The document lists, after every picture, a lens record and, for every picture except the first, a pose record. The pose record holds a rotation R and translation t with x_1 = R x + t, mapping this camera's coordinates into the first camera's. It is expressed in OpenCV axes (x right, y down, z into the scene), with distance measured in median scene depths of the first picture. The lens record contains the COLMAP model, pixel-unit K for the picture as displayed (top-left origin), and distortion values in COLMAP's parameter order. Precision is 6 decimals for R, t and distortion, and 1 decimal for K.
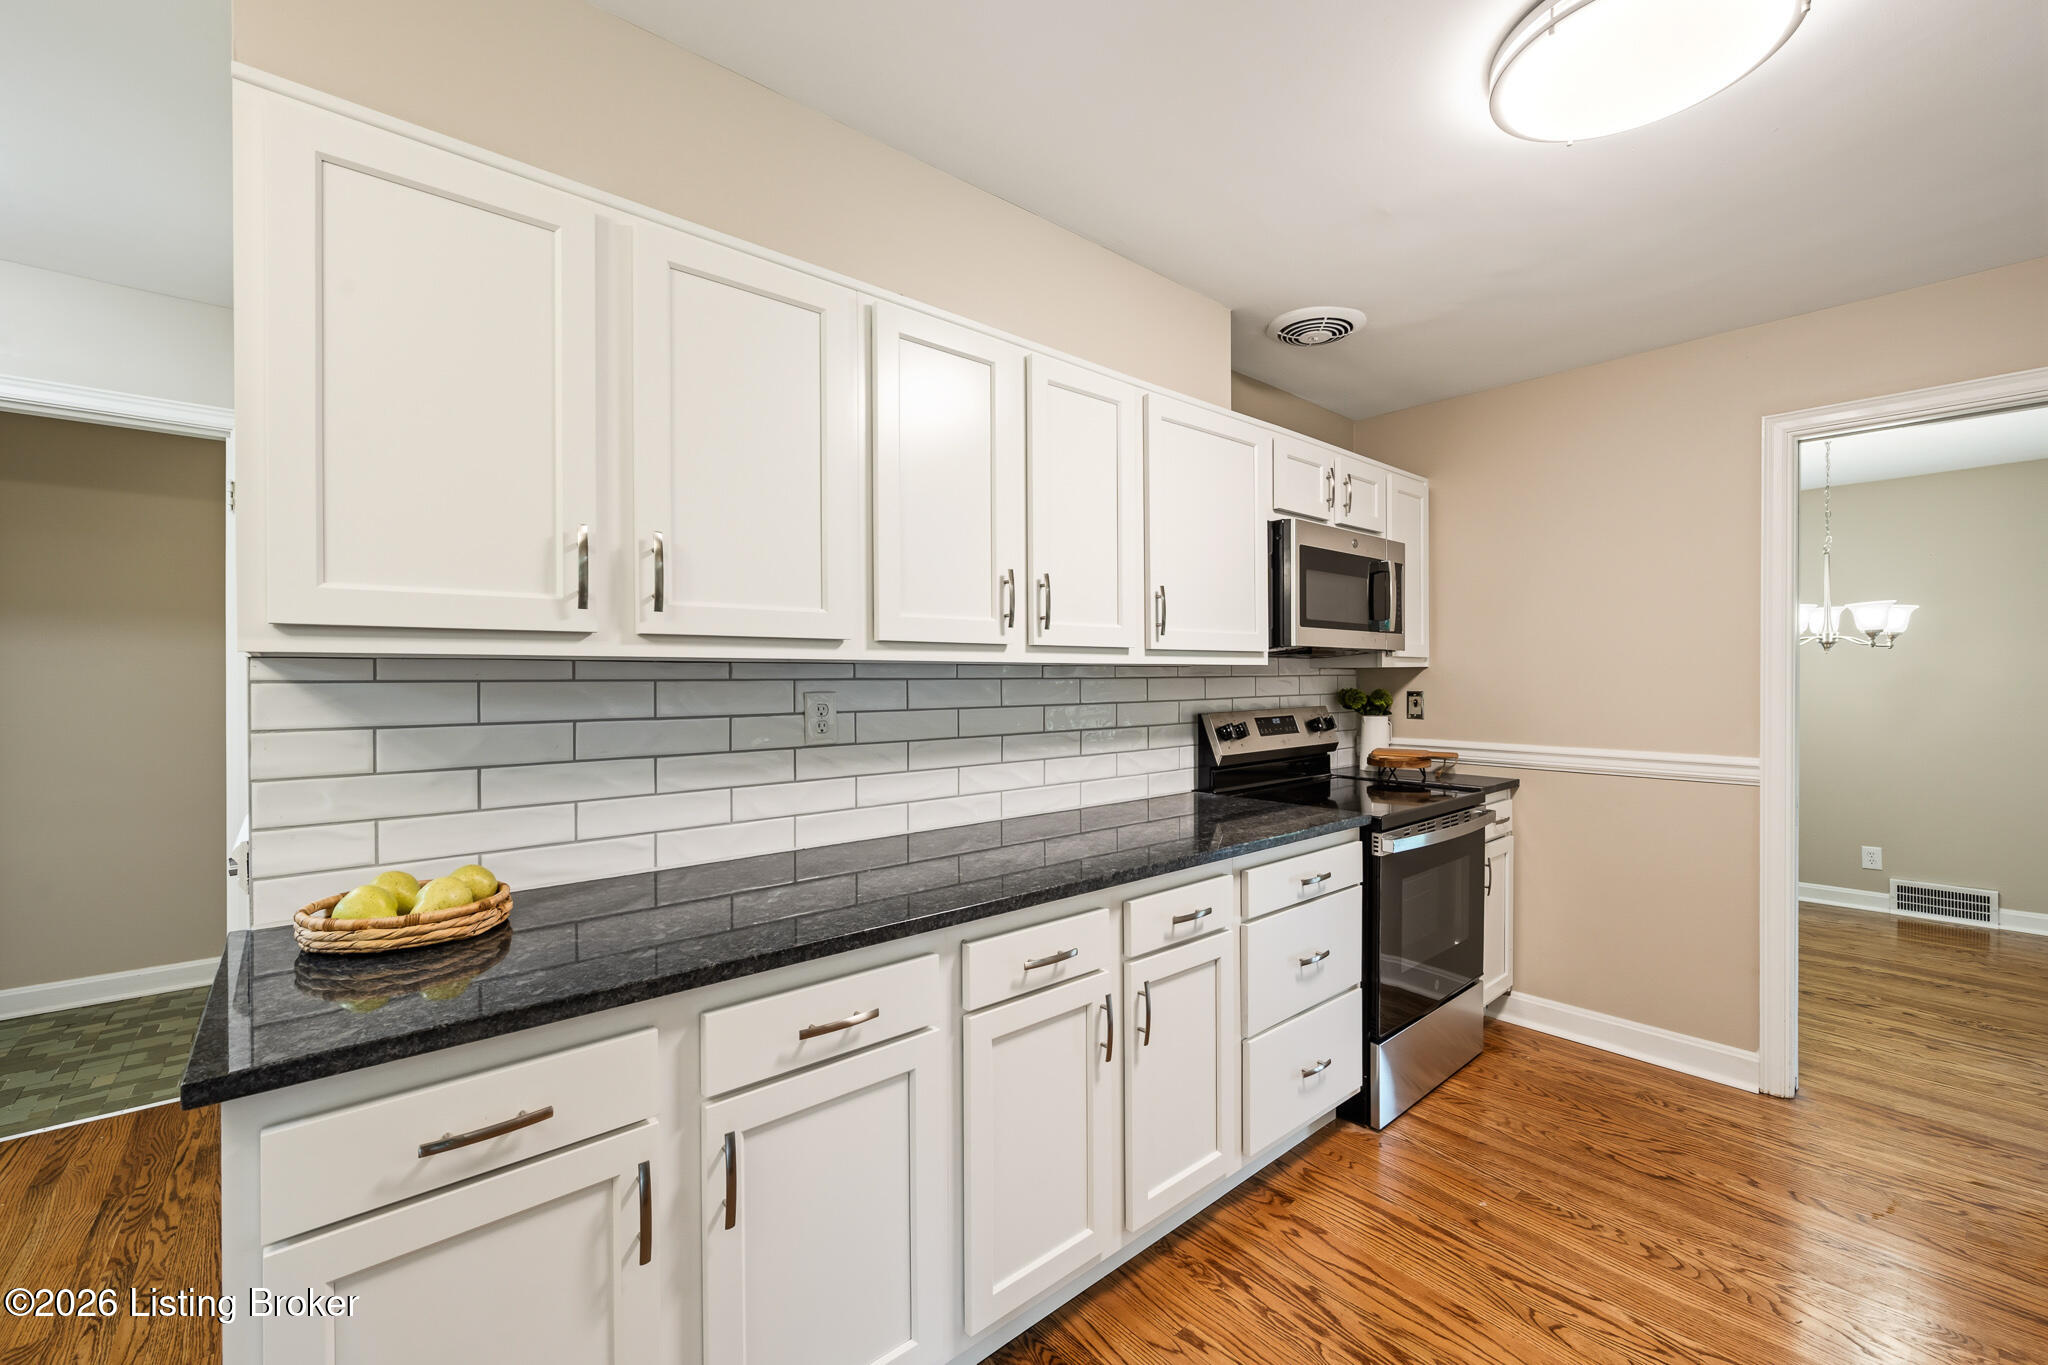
lens RADIAL K [[832.9, 0, 1026.4], [0, 832.9, 680.2], [0, 0, 1]] dist [-0.001212, -0.000456]
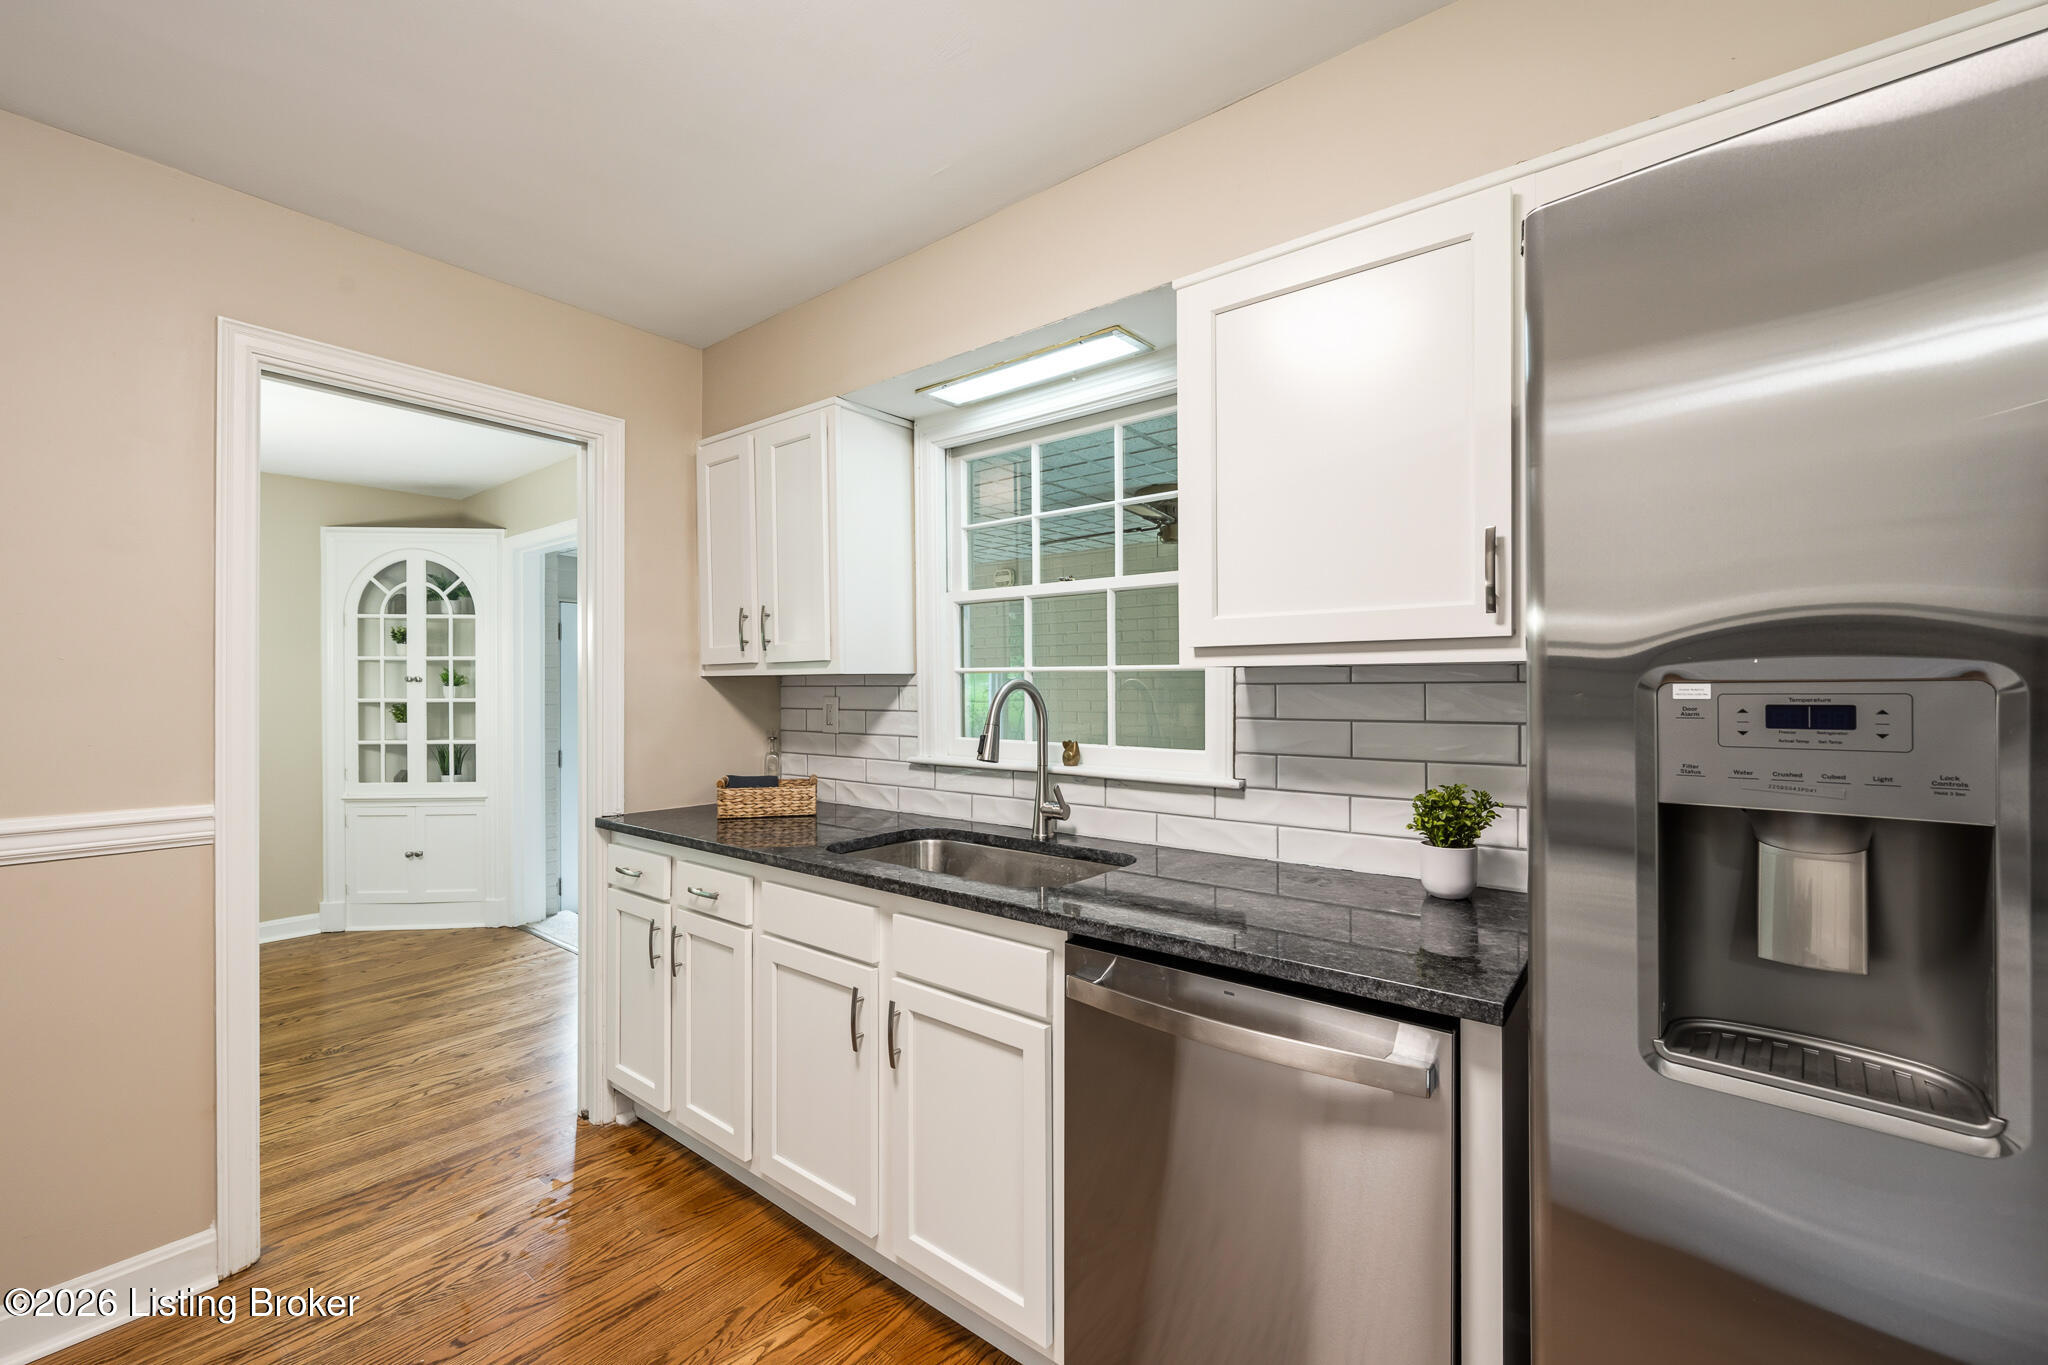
lens RADIAL K [[838.2, 0, 1024.8], [0, 838.2, 688.1], [0, 0, 1]] dist [0.000077, -0.000177]
pose [[-0.183900, 0.000373, 0.982945, 0.070263], [0.002405, 0.999997, 0.000071, -0.002203], [-0.982942, 0.002378, -0.183900, 0.506409]]
